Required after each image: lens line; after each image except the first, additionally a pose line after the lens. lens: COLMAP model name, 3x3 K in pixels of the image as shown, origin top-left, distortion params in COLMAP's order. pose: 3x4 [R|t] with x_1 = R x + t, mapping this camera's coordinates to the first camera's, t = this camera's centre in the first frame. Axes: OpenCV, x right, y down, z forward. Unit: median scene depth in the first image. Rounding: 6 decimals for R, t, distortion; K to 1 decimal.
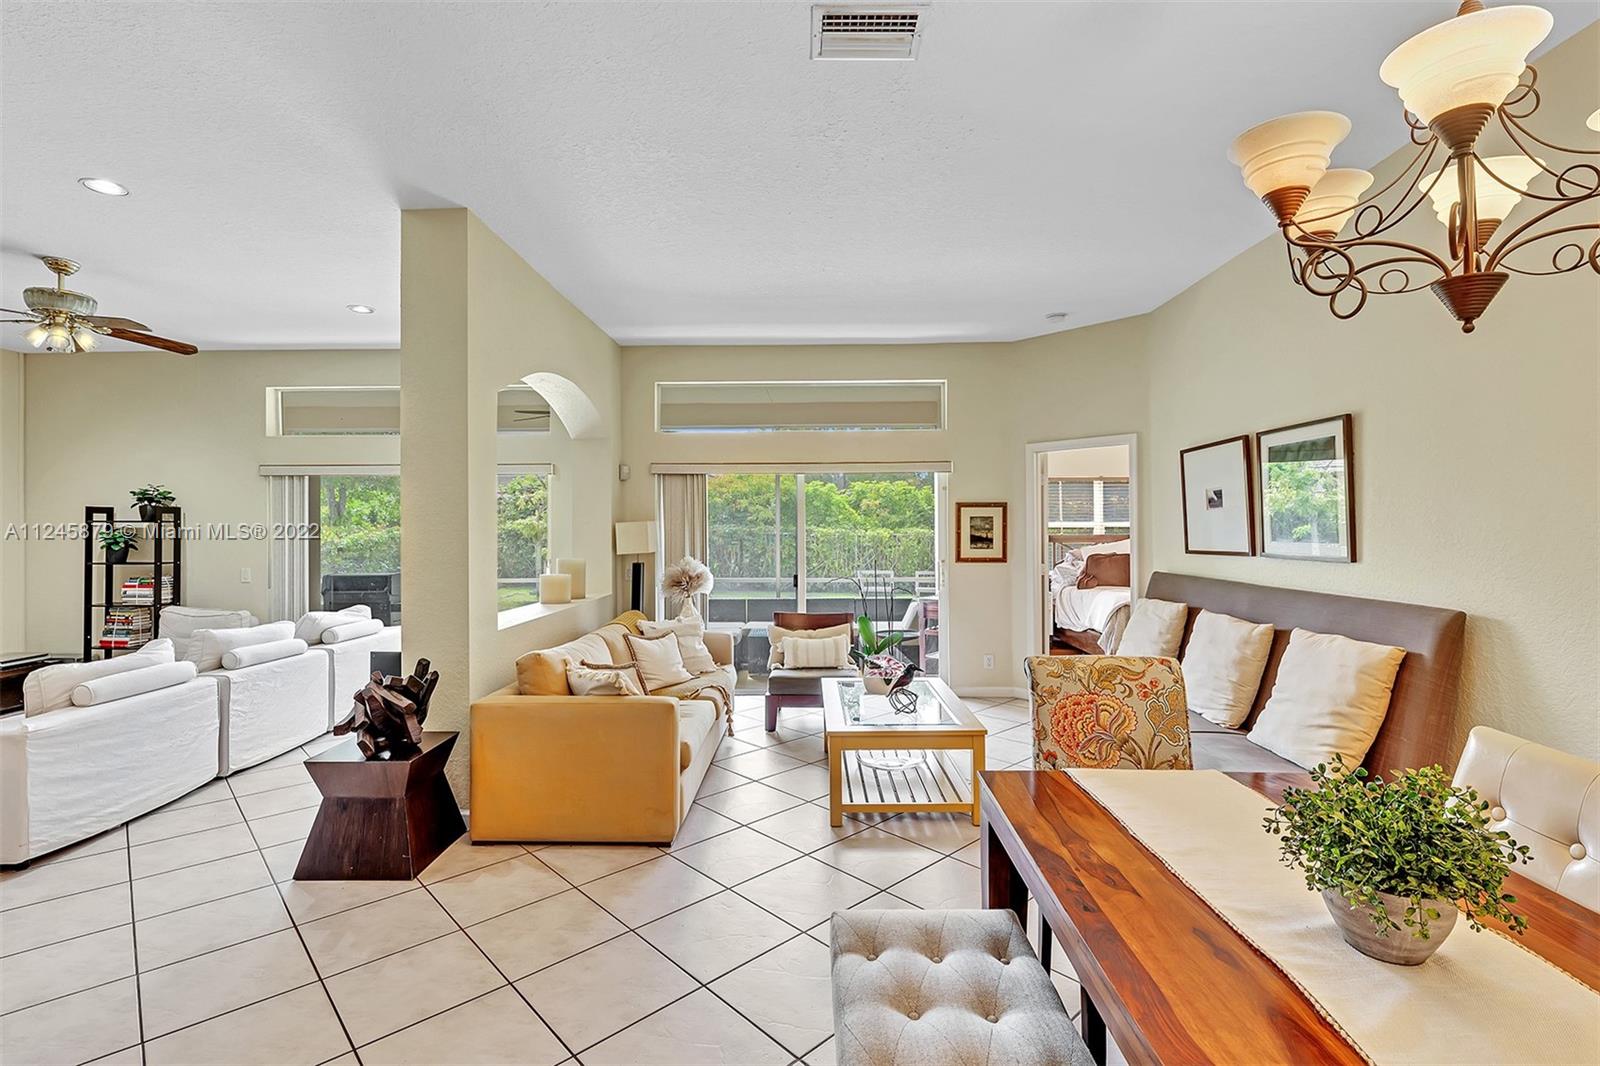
lens RADIAL K [[723.9, 0, 795.1], [0, 723.9, 518.2], [0, 0, 1]] dist [0.001817, -0.000151]
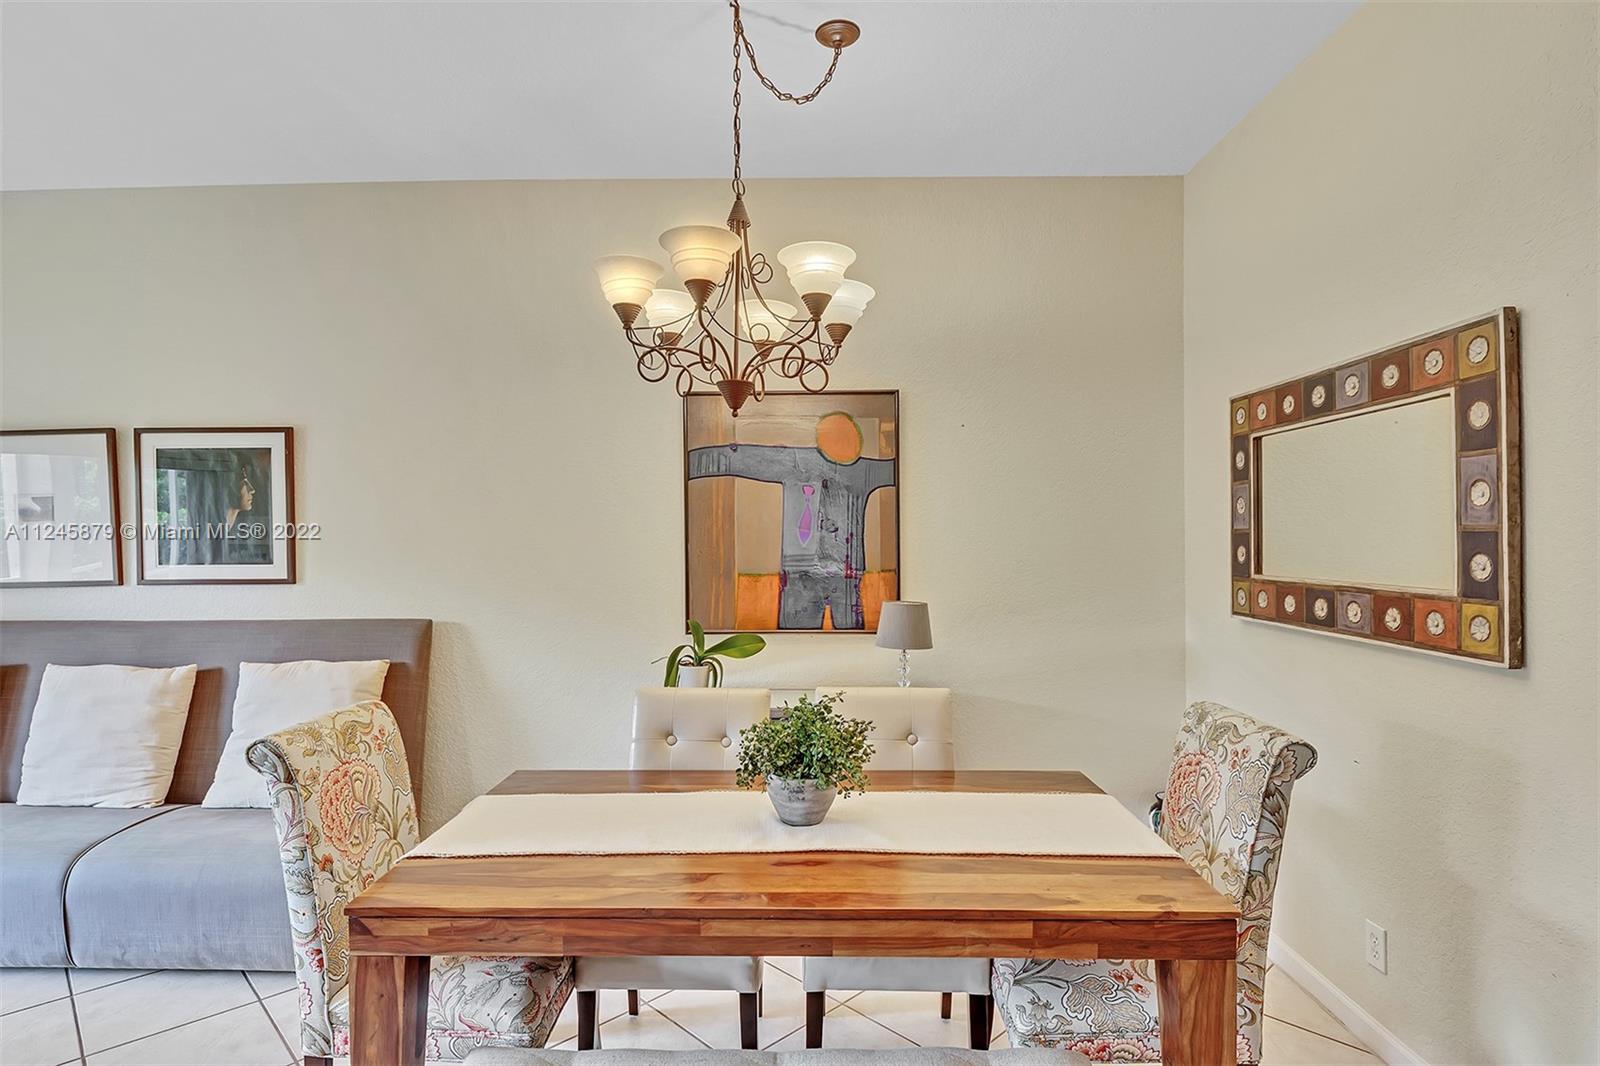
lens RADIAL K [[809.0, 0, 795.7], [0, 809.0, 544.0], [0, 0, 1]] dist [0.003509, 0.000272]
pose [[-0.016357, -0.001010, 0.999866, -0.177579], [-0.006059, 0.999981, 0.000911, 0.001846], [-0.999848, -0.006044, -0.016363, 0.205672]]
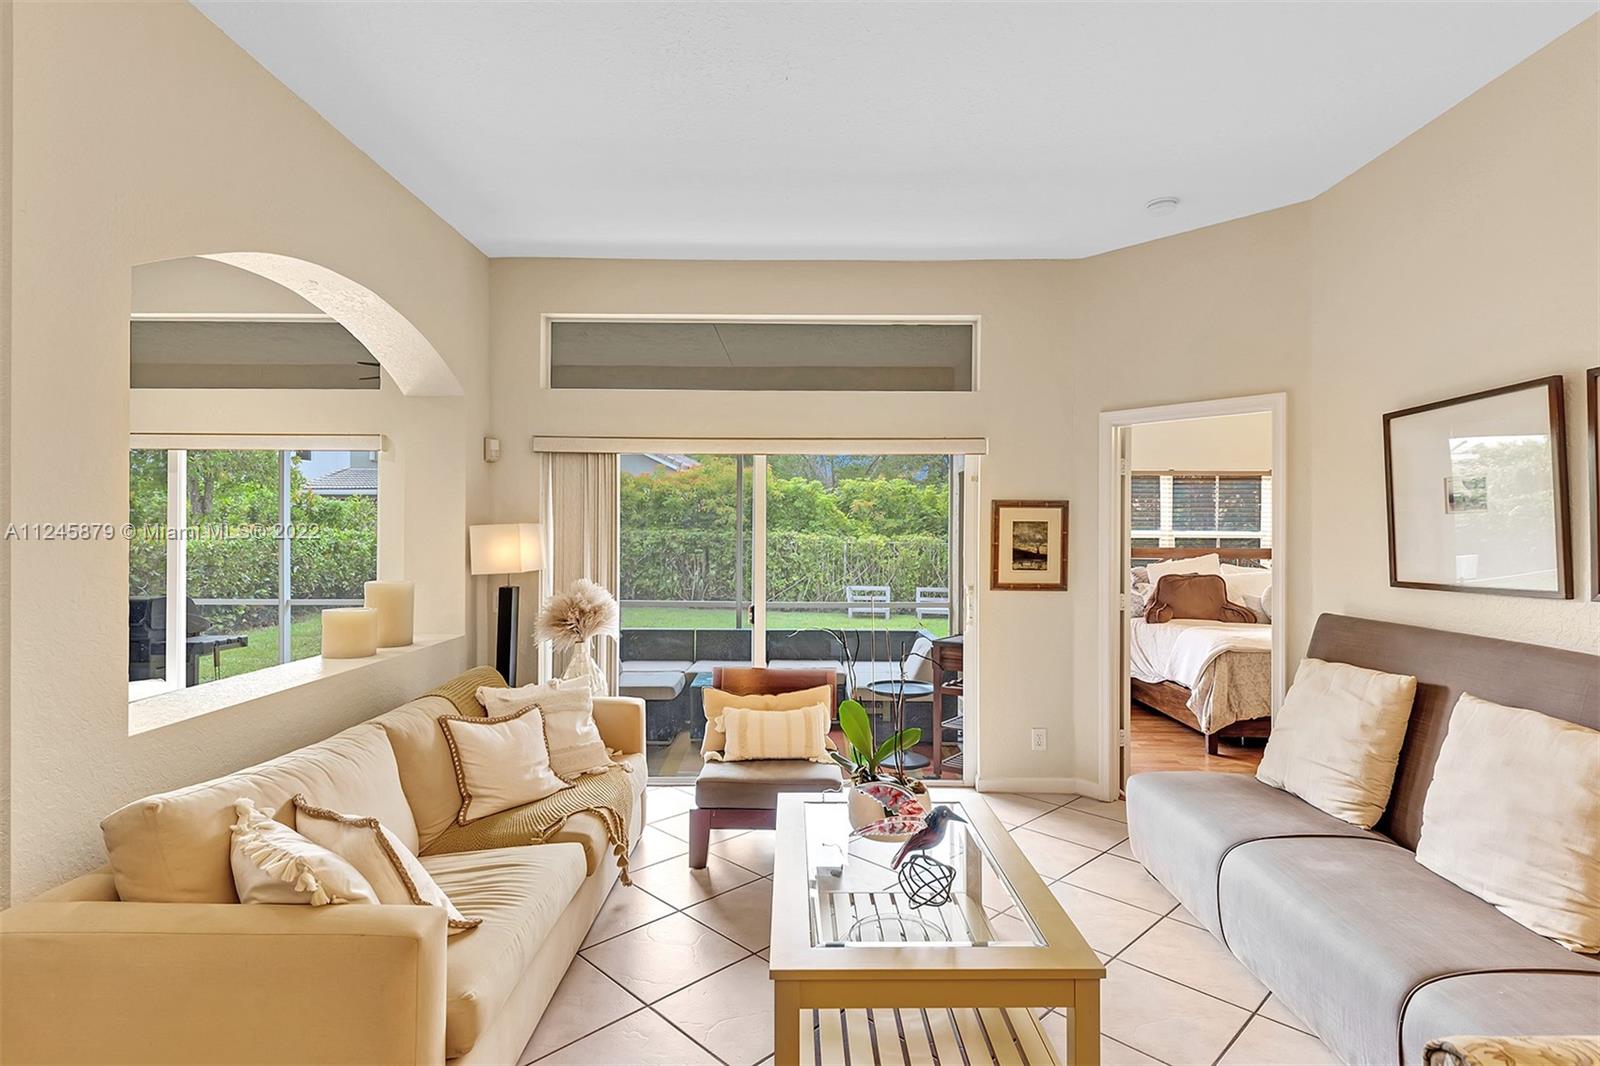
lens RADIAL K [[809.0, 0, 787.5], [0, 809.0, 527.1], [0, 0, 1]] dist [0.003509, 0.000272]
pose [[0.999883, 0.009927, 0.011675, 0.028047], [-0.010002, 0.999930, 0.006384, 0.000211], [-0.011611, -0.006500, 0.999911, 0.282473]]
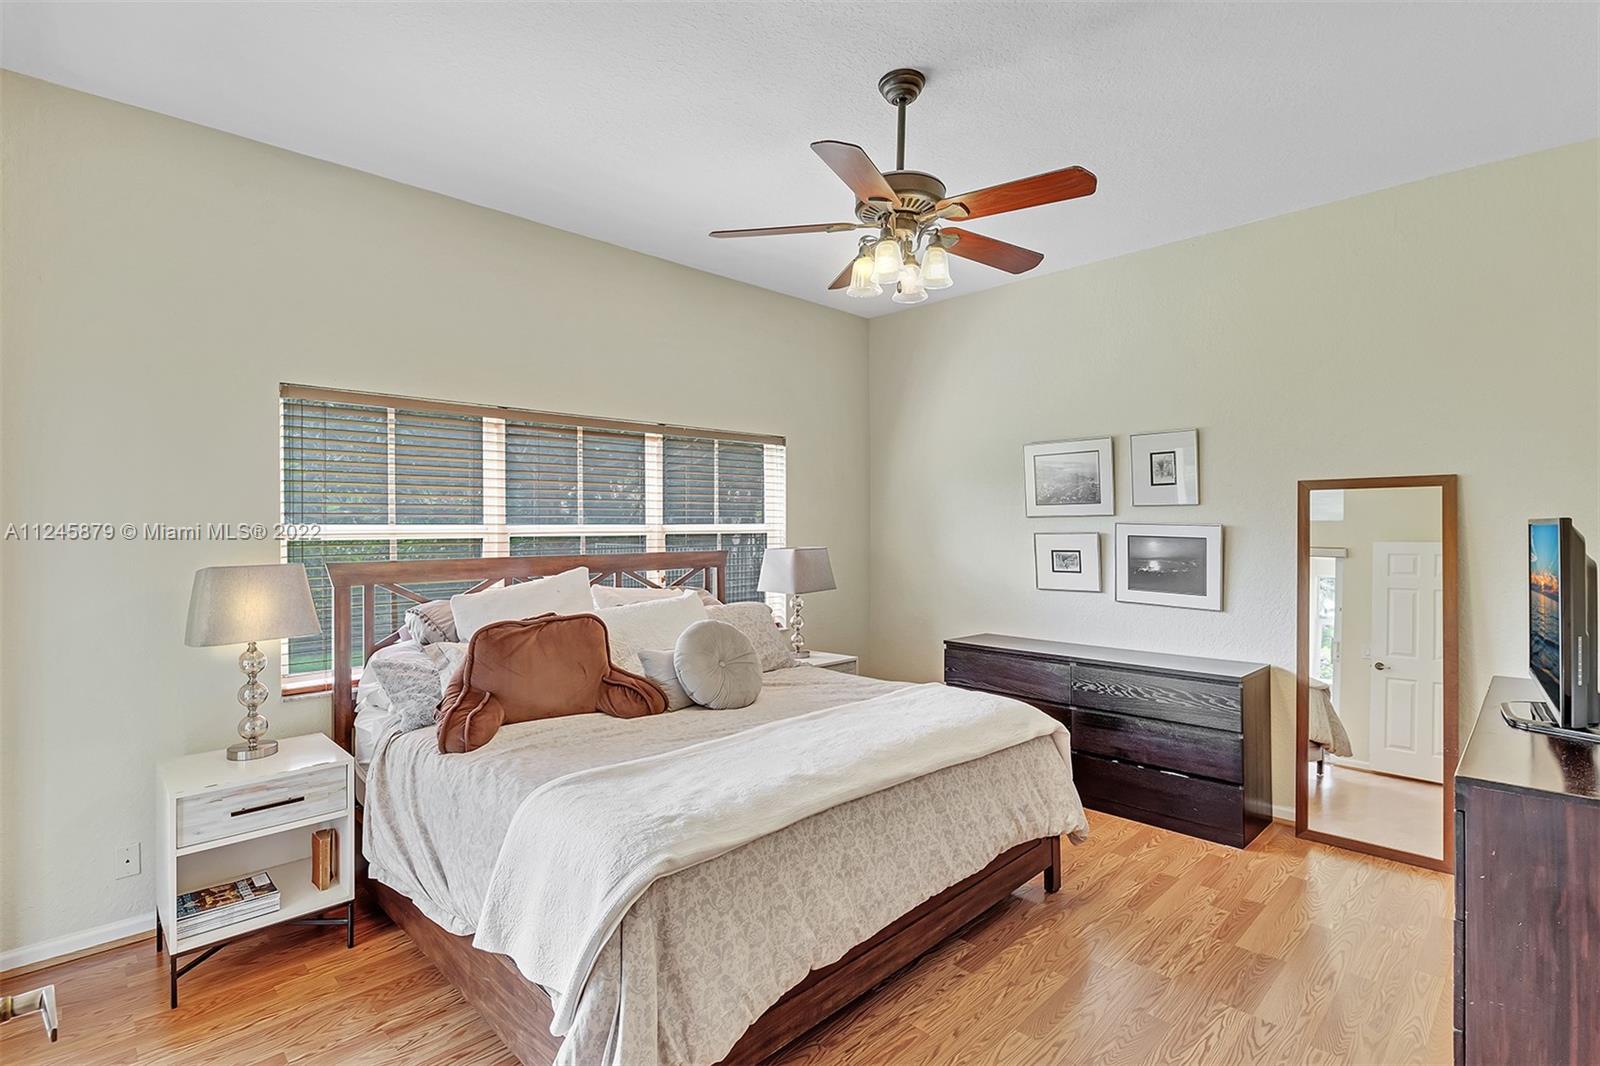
lens RADIAL K [[809.0, 0, 798.9], [0, 809.0, 527.1], [0, 0, 1]] dist [0.003509, 0.000272]
pose [[0.700563, 0.002006, 0.713588, 0.379503], [-0.007571, 0.999961, 0.004621, 0.005930], [-0.713550, -0.008640, 0.700551, 0.983625]]
